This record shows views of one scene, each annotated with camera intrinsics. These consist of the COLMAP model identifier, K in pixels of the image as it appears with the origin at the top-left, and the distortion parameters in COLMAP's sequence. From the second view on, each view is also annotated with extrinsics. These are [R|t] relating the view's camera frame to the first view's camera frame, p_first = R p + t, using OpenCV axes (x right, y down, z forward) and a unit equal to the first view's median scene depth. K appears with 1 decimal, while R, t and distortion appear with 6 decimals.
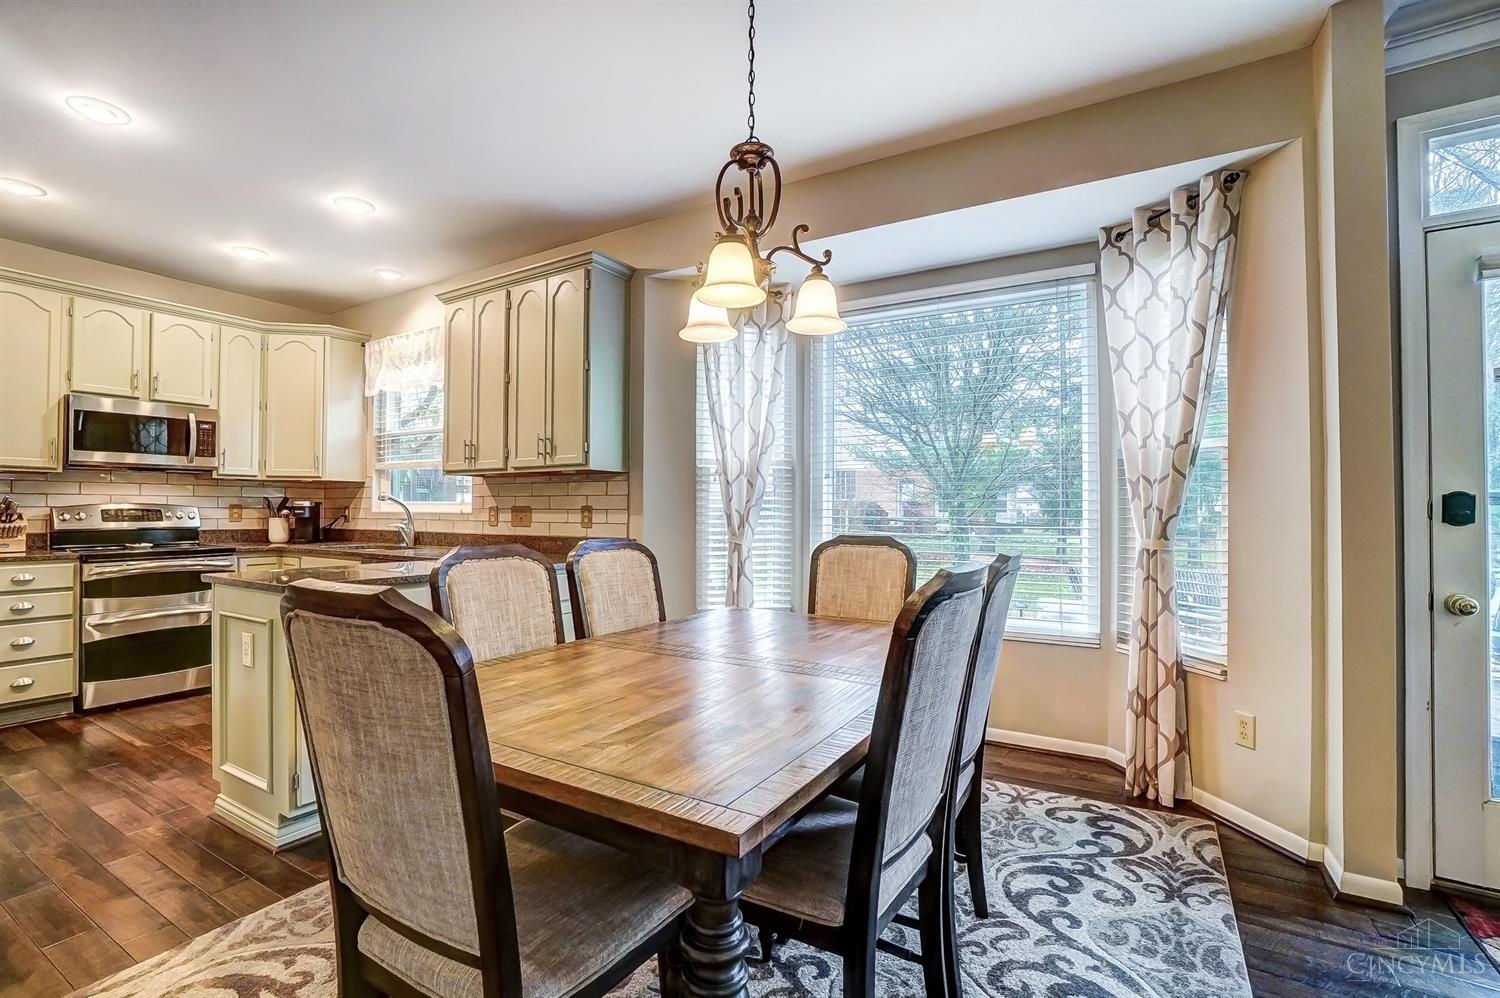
lens RADIAL K [[661.9, 0, 724.8], [0, 661.9, 501.2], [0, 0, 1]] dist [-0.050231, 0.010784]
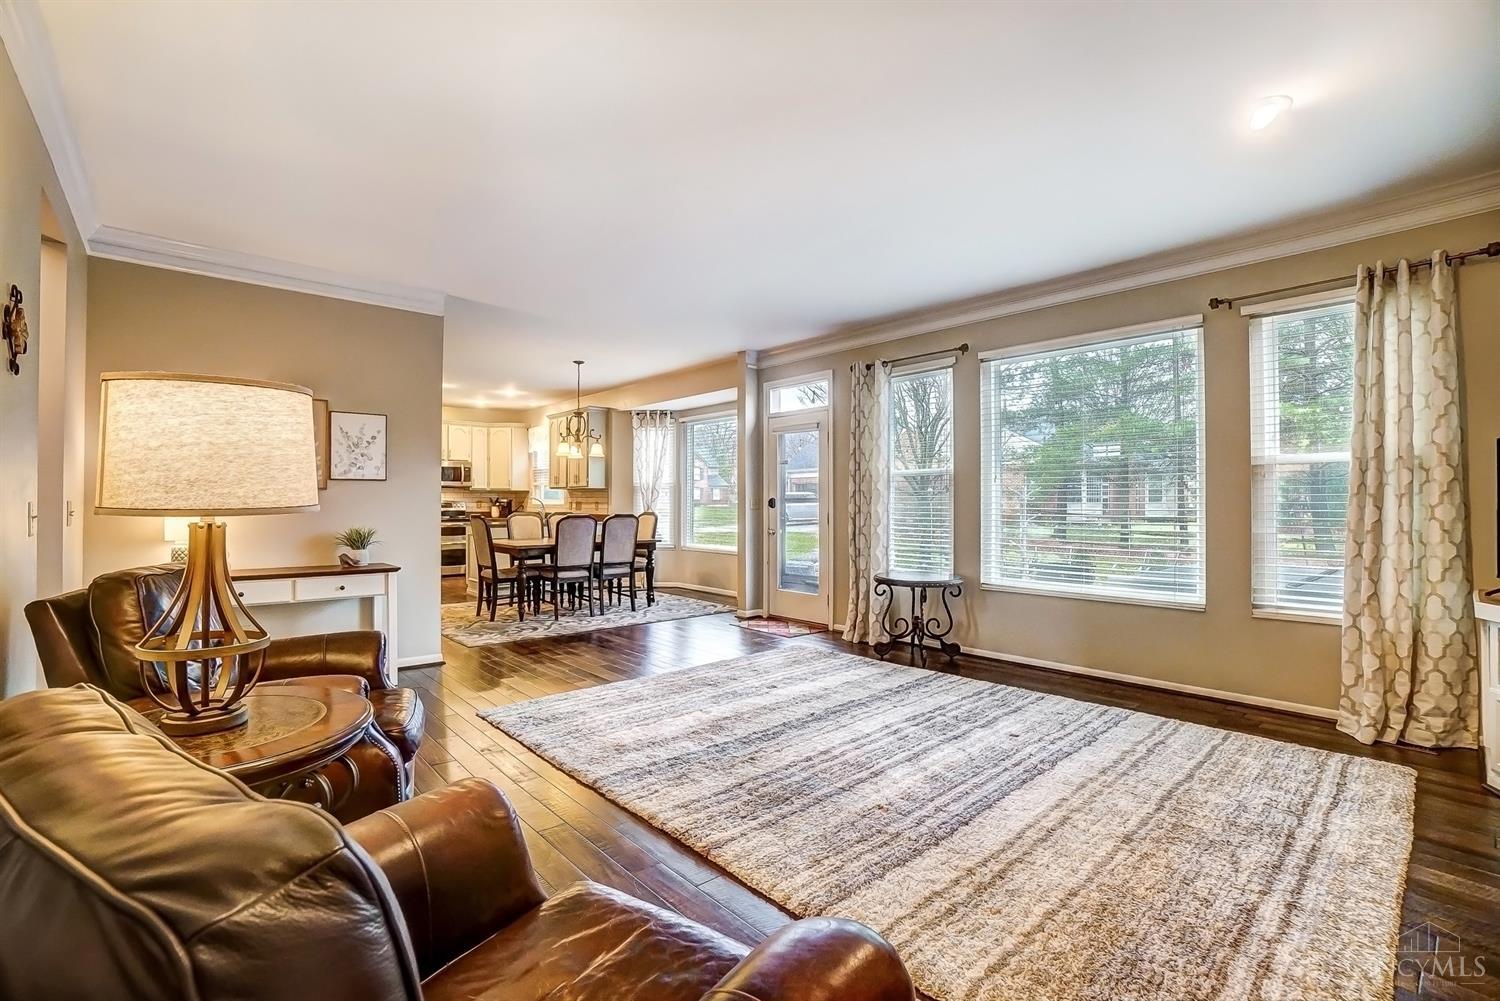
lens RADIAL K [[661.9, 0, 744.1], [0, 661.9, 499.1], [0, 0, 1]] dist [-0.050231, 0.010784]
pose [[0.957252, -0.001595, -0.289250, 0.950469], [0.003825, 0.999967, 0.007145, -0.016284], [0.289229, -0.007946, 0.957227, -1.118035]]
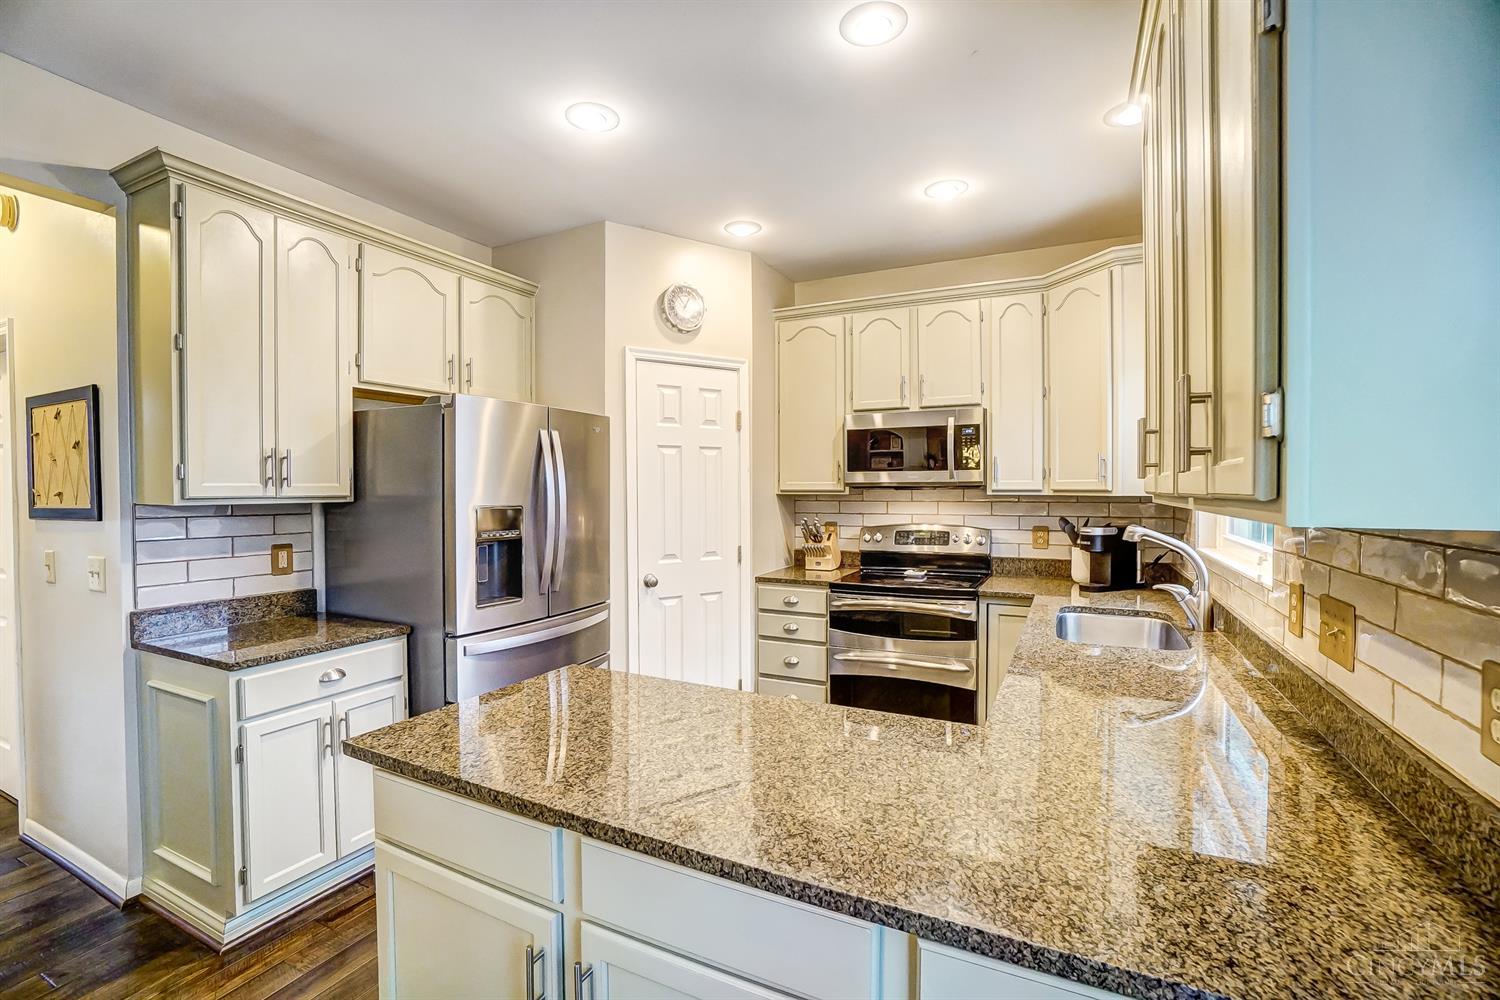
lens RADIAL K [[661.9, 0, 757.2], [0, 661.9, 498.5], [0, 0, 1]] dist [-0.050231, 0.010784]
pose [[0.100201, 0.012353, -0.994891, -0.024561], [0.018005, 0.999737, 0.014226, -0.050068], [0.994804, -0.019339, 0.099952, 0.666380]]
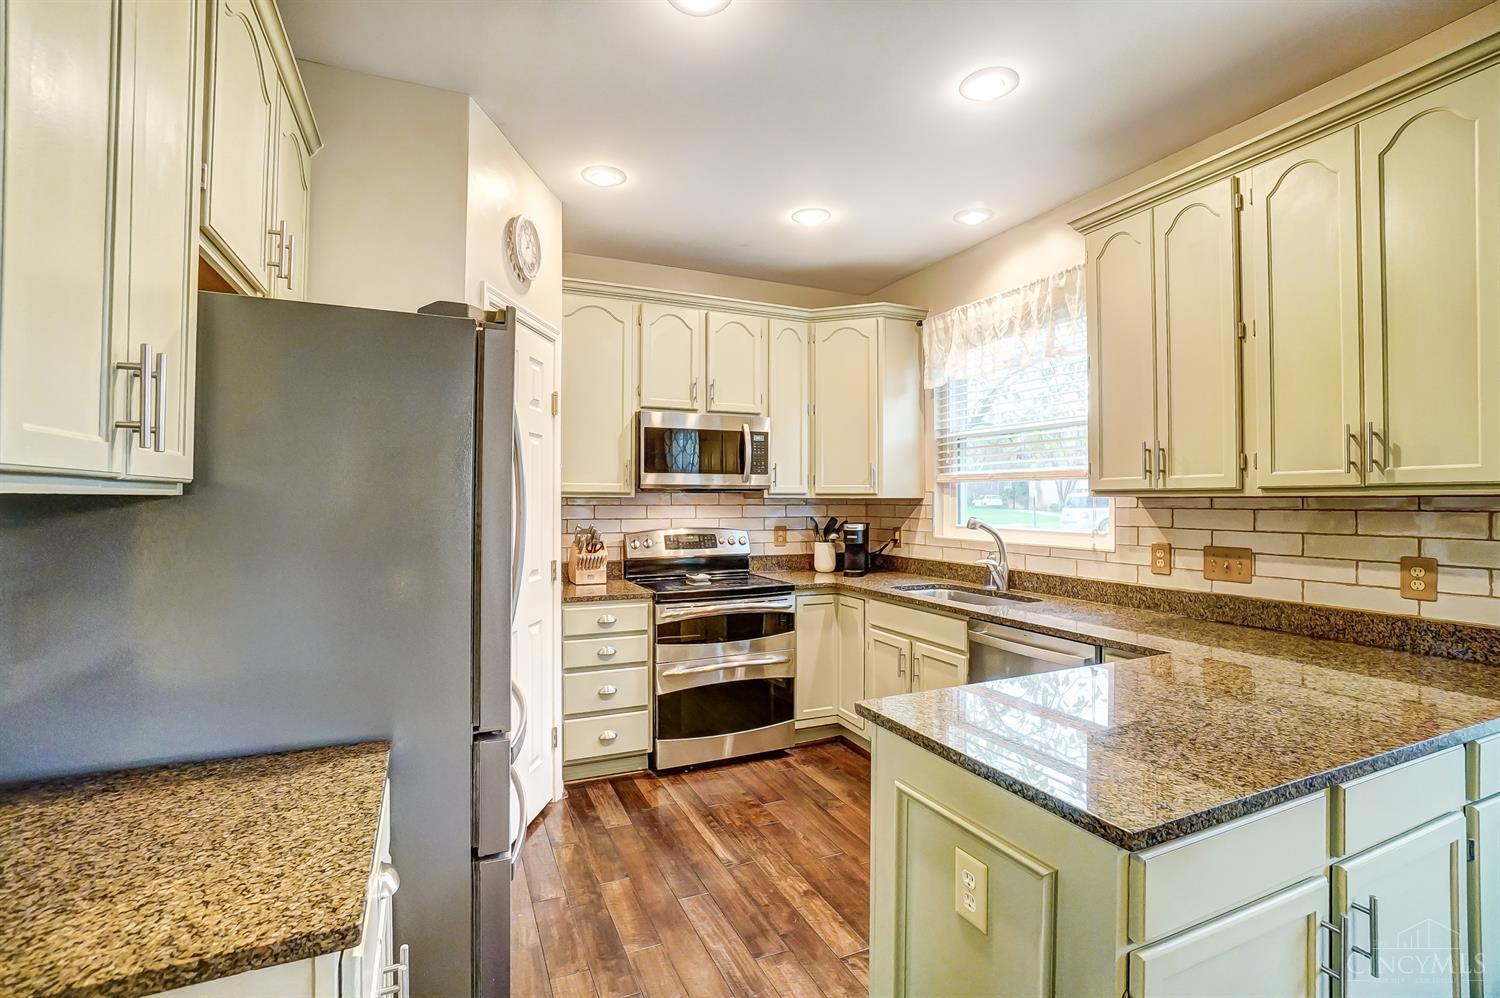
lens RADIAL K [[661.9, 0, 748.7], [0, 661.9, 488.9], [0, 0, 1]] dist [-0.050231, 0.010784]
pose [[0.831586, -0.011086, -0.555286, -0.336931], [0.008979, 0.999938, -0.006516, -0.044254], [0.555324, 0.000433, 0.831634, 0.266040]]
